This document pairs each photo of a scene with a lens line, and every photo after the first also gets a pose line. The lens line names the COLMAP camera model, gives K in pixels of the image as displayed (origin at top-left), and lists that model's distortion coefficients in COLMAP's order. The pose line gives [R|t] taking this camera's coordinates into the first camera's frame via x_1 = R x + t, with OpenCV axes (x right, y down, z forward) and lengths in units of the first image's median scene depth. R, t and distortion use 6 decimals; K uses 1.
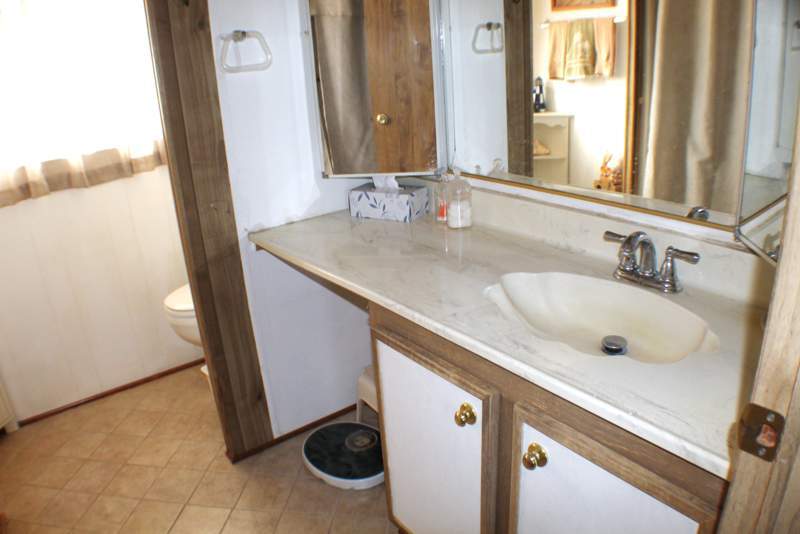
lens RADIAL K [[591.1, 0, 400.0], [0, 591.1, 267.0], [0, 0, 1]] dist [-0.216942, 0.086835]
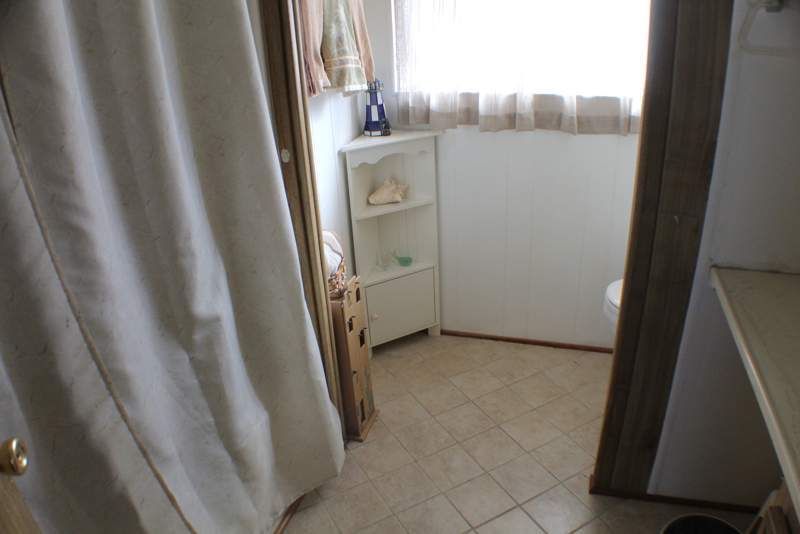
lens RADIAL K [[591.1, 0, 400.0], [0, 591.1, 267.0], [0, 0, 1]] dist [-0.216942, 0.086835]
pose [[0.589941, 0.381235, -0.711779, 0.014711], [-0.274454, 0.923710, 0.267273, -0.119503], [0.759372, 0.037675, 0.649565, 0.192097]]
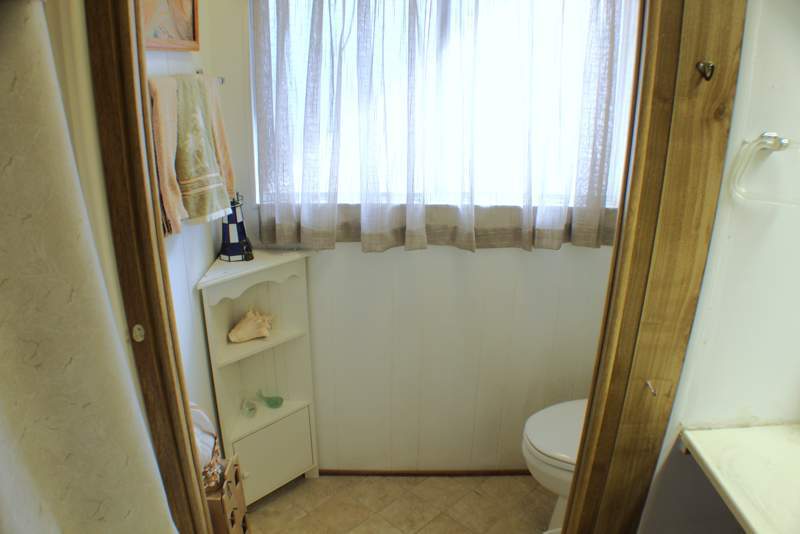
lens RADIAL K [[591.1, 0, 400.0], [0, 591.1, 267.0], [0, 0, 1]] dist [-0.216942, 0.086835]
pose [[0.804175, 0.280214, -0.524198, -0.209469], [-0.270862, 0.957774, 0.096454, -0.179916], [0.529091, 0.064419, 0.846117, 0.246586]]
